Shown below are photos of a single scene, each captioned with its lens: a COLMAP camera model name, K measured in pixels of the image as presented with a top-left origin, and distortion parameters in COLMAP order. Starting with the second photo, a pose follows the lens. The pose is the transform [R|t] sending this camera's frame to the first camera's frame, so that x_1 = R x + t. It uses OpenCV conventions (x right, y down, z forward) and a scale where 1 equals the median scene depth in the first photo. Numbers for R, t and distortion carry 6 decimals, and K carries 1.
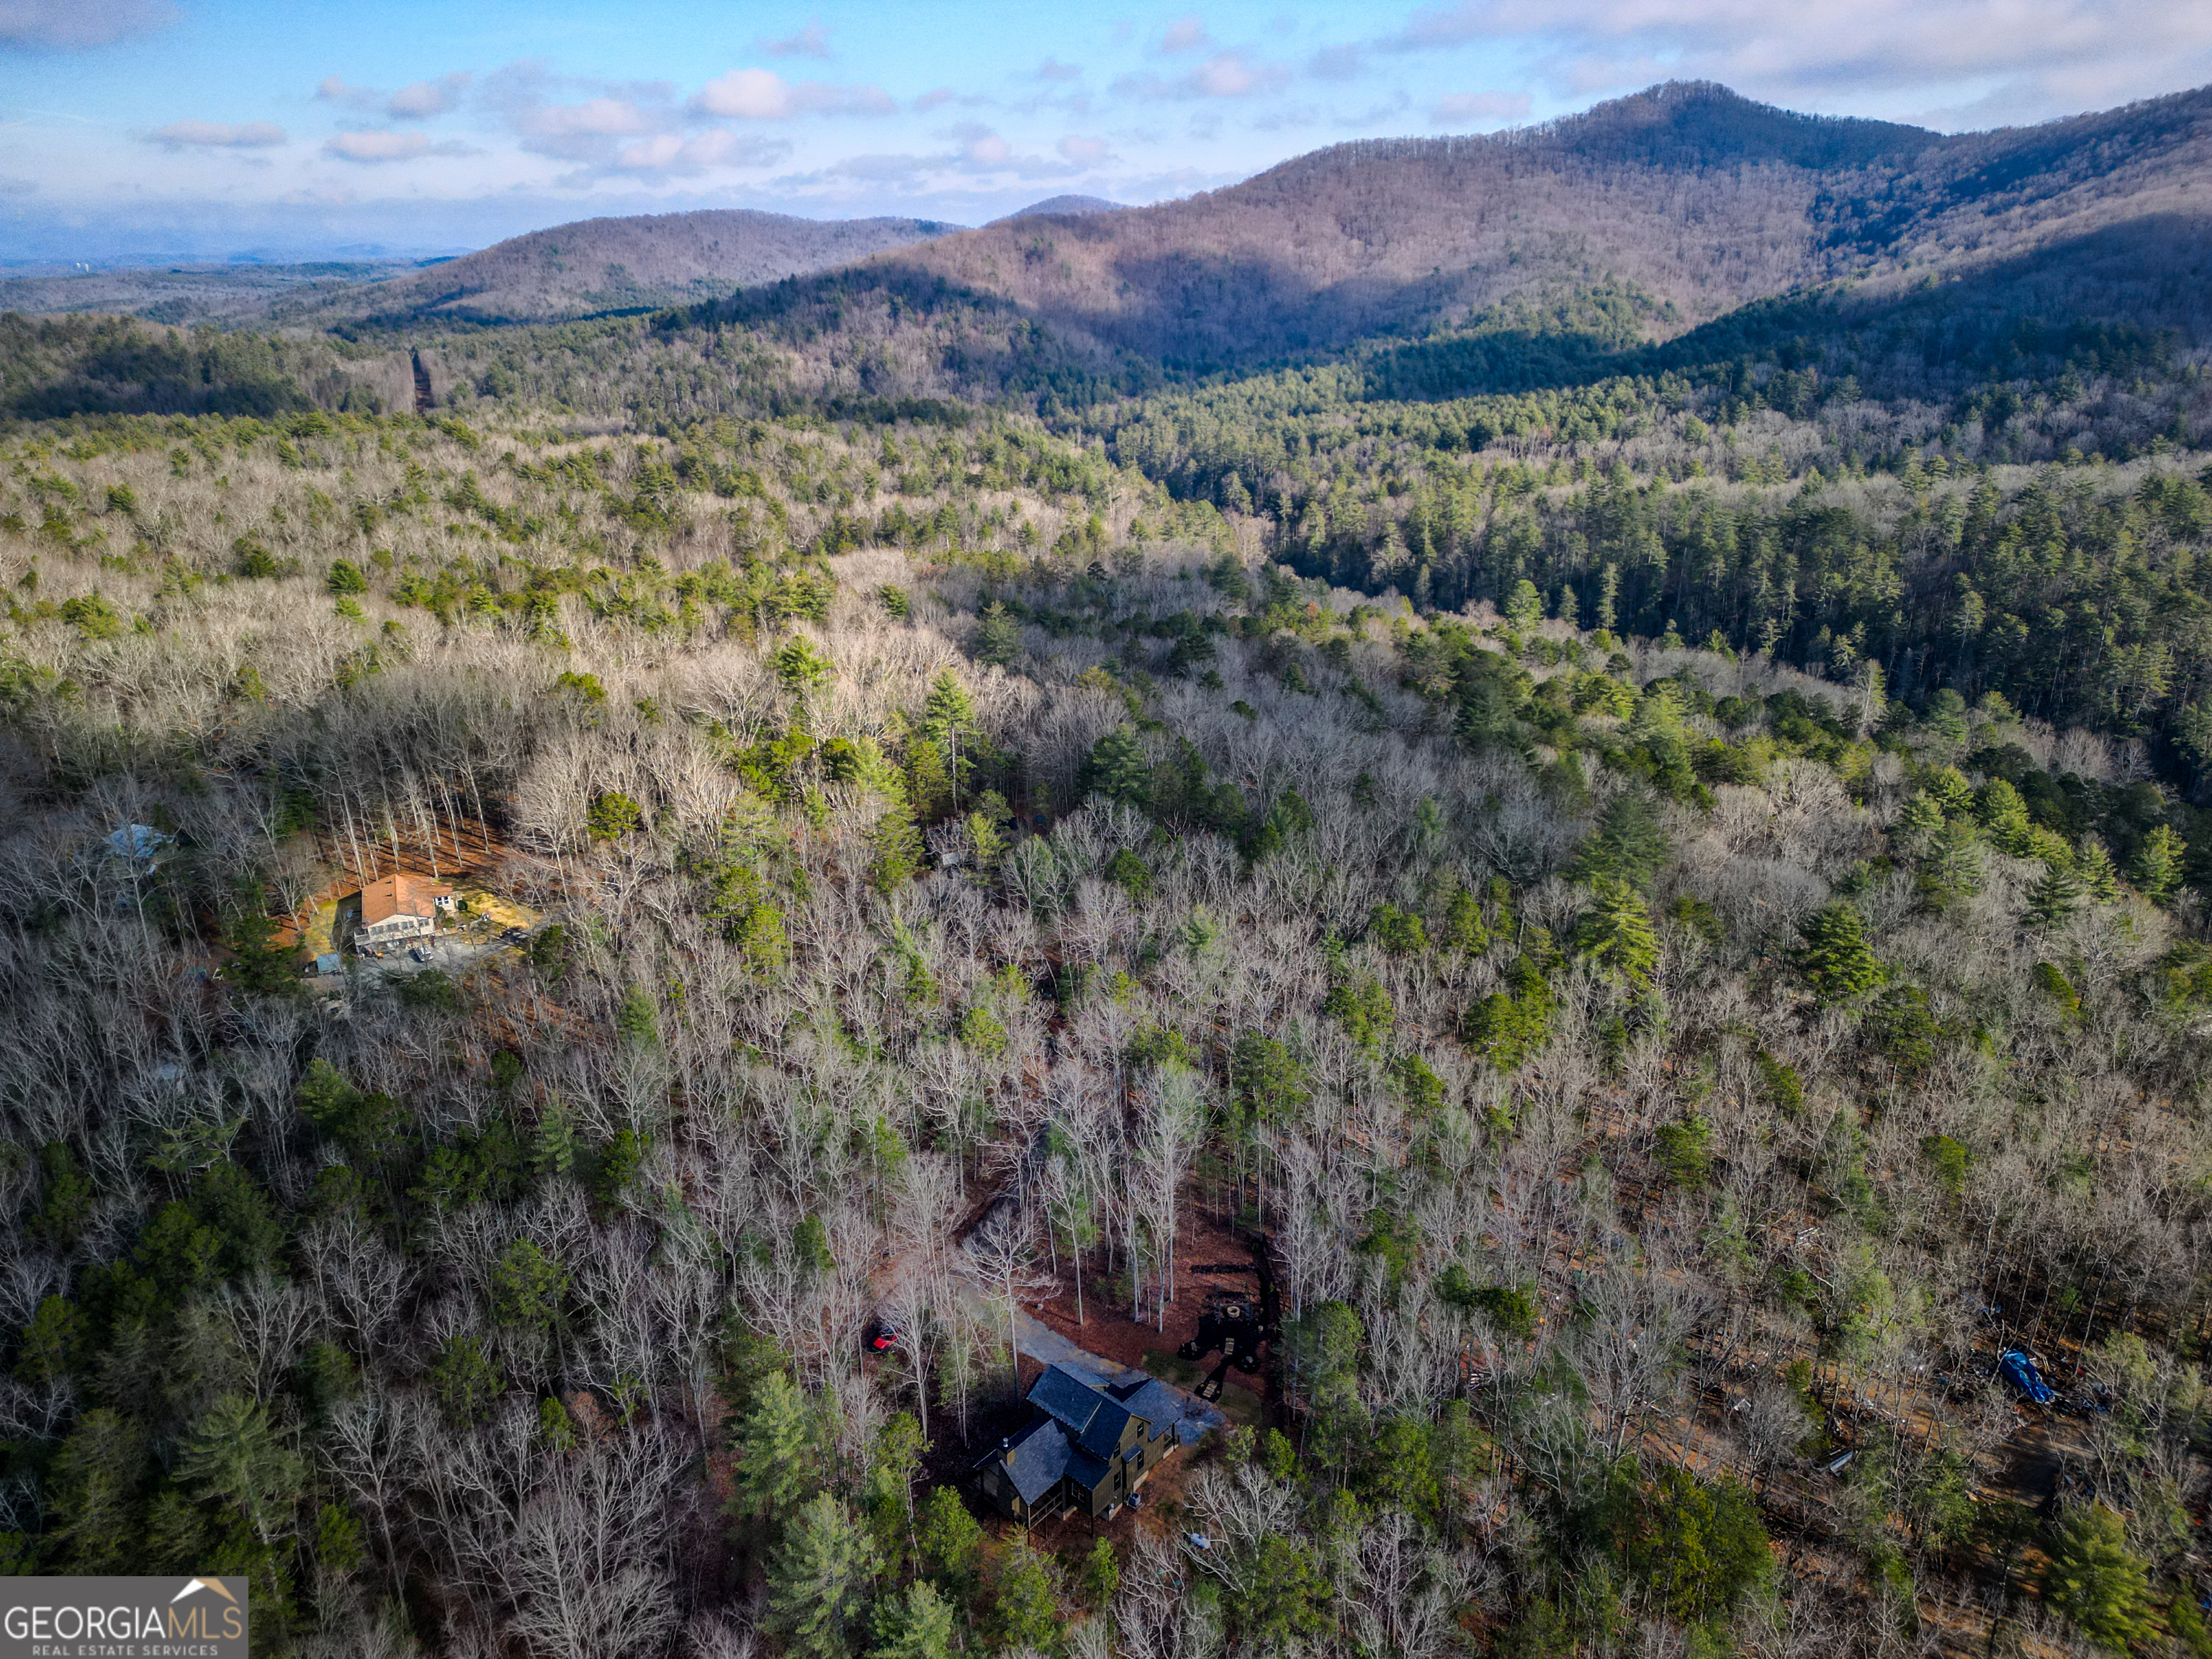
lens RADIAL K [[1554.5, 0, 1106.0], [0, 1554.5, 829.5], [0, 0, 1]] dist [0.000968, -0.000743]
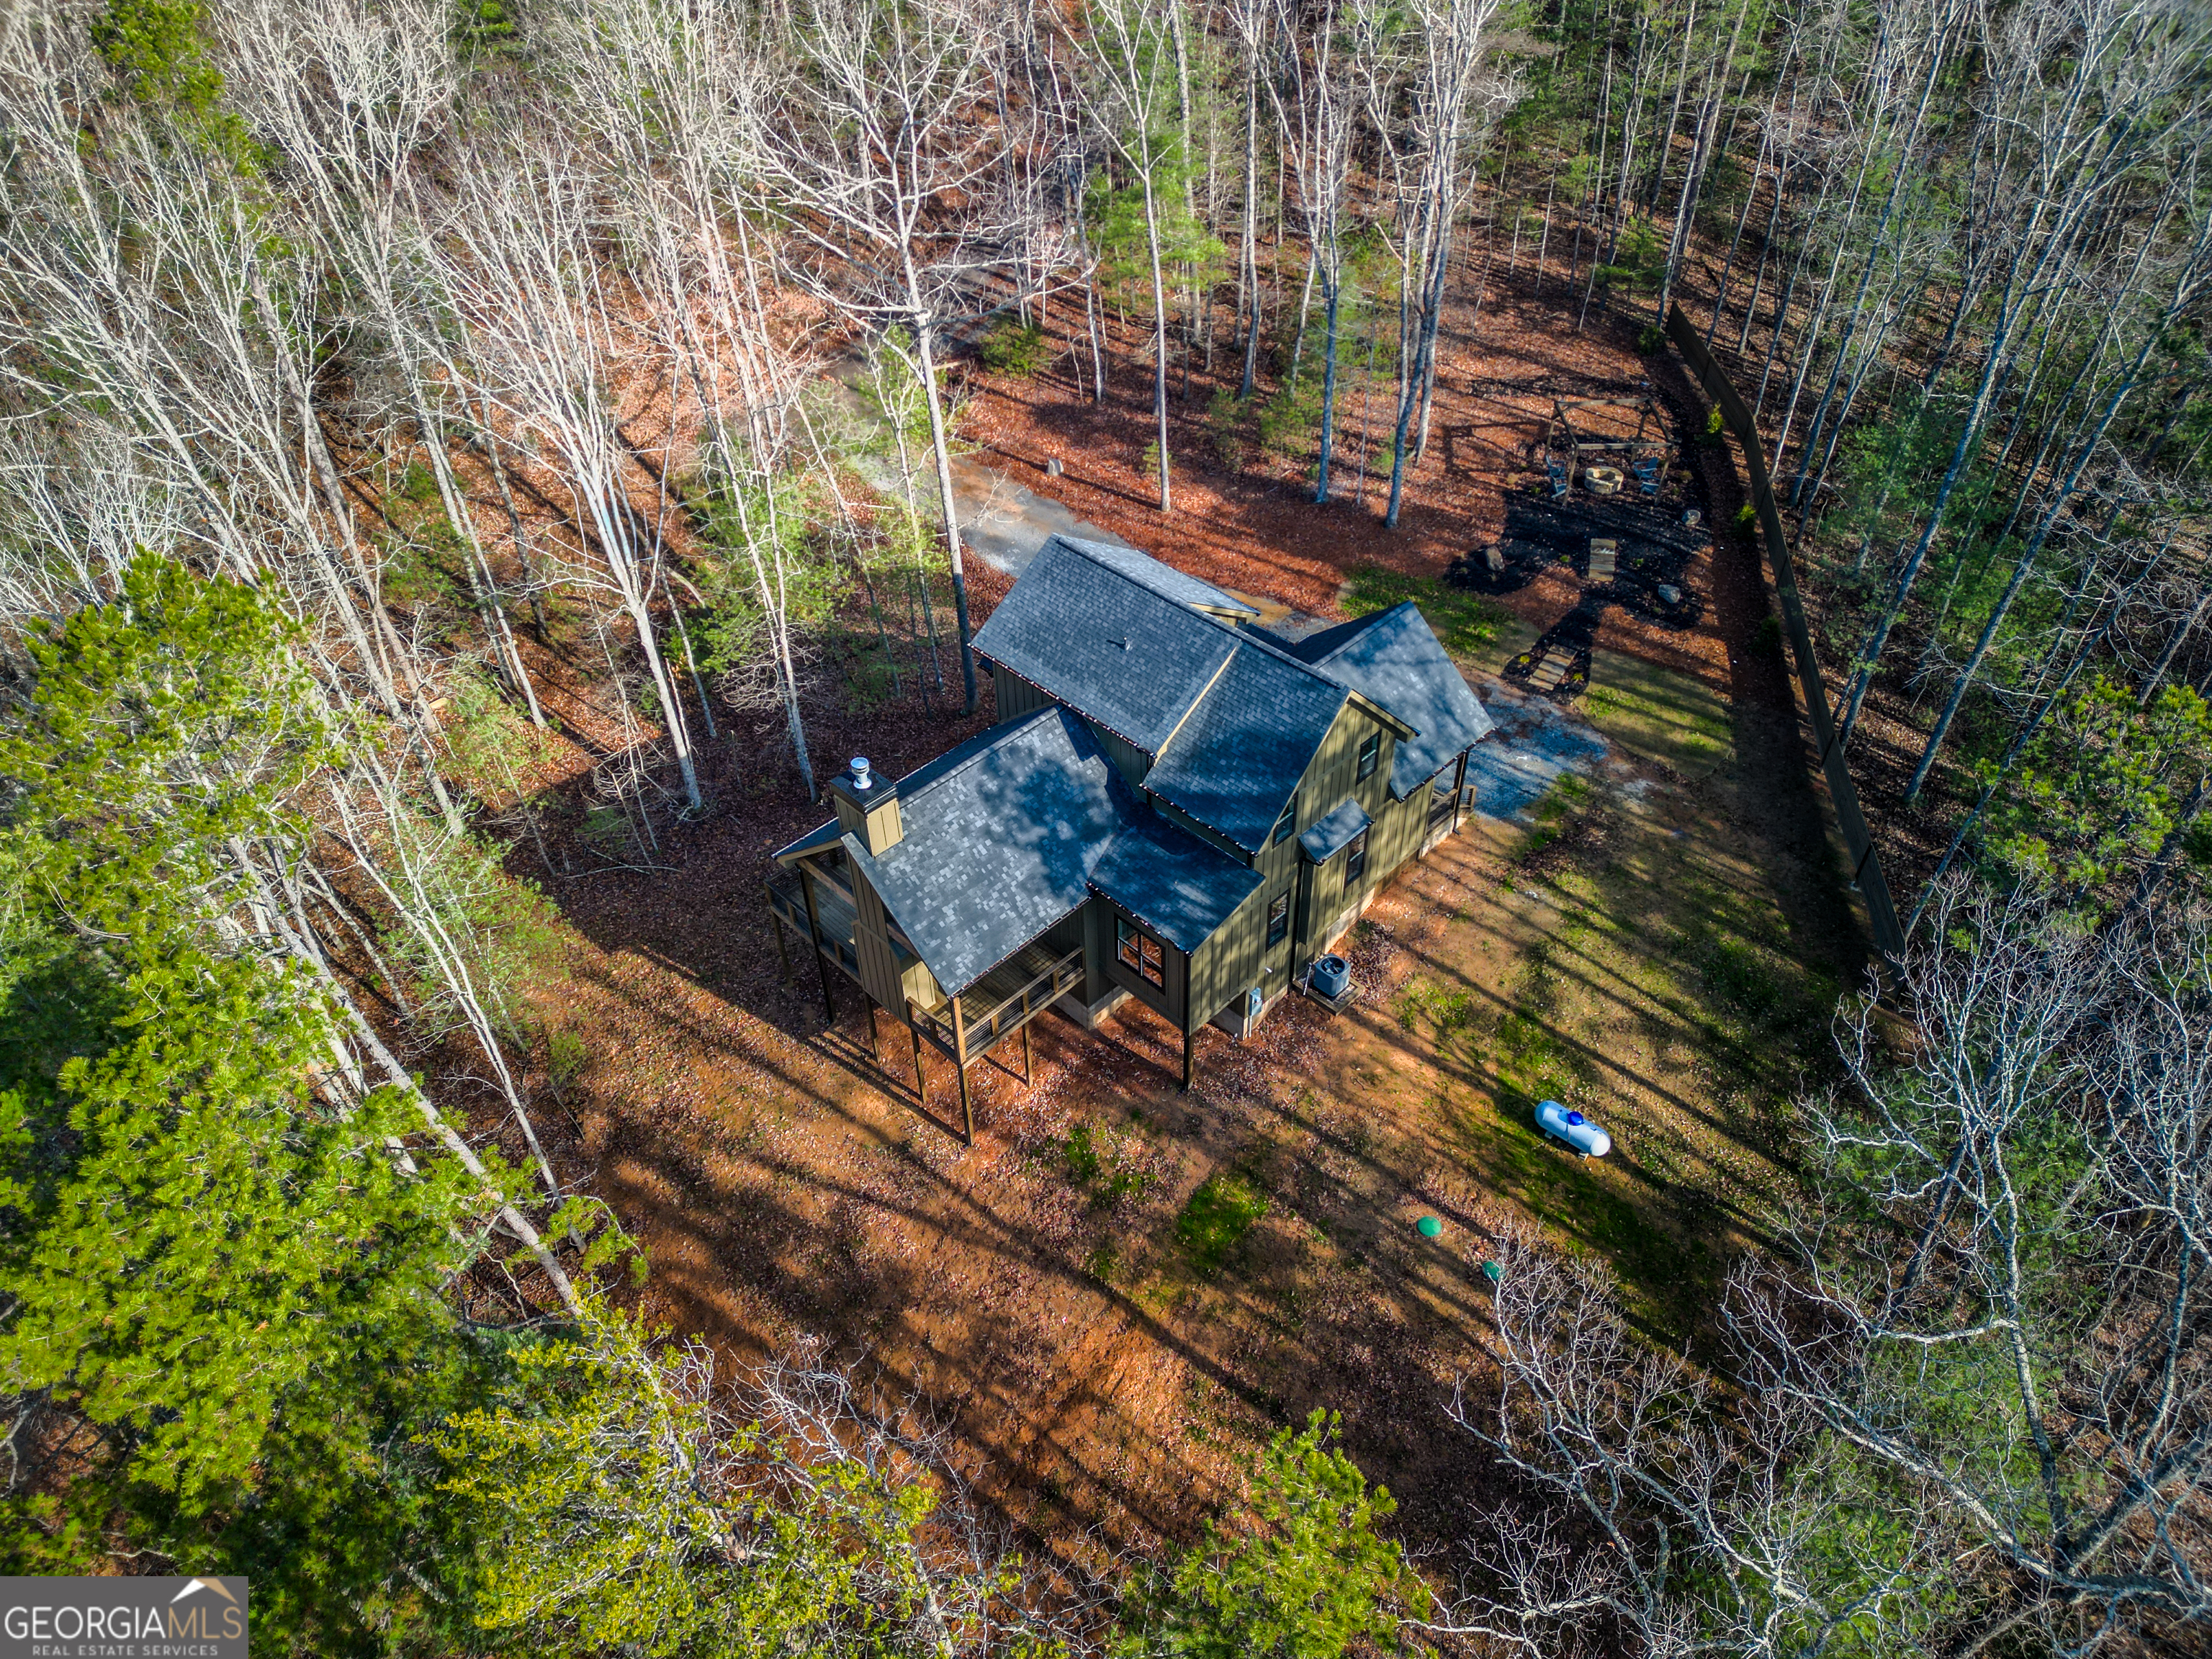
lens RADIAL K [[1554.5, 0, 1106.0], [0, 1554.5, 829.5], [0, 0, 1]] dist [0.000968, -0.000743]
pose [[0.996698, 0.031454, -0.074859, -0.003138], [-0.003034, 0.935707, 0.352766, 0.293724], [0.081142, -0.351374, 0.932712, 0.714312]]
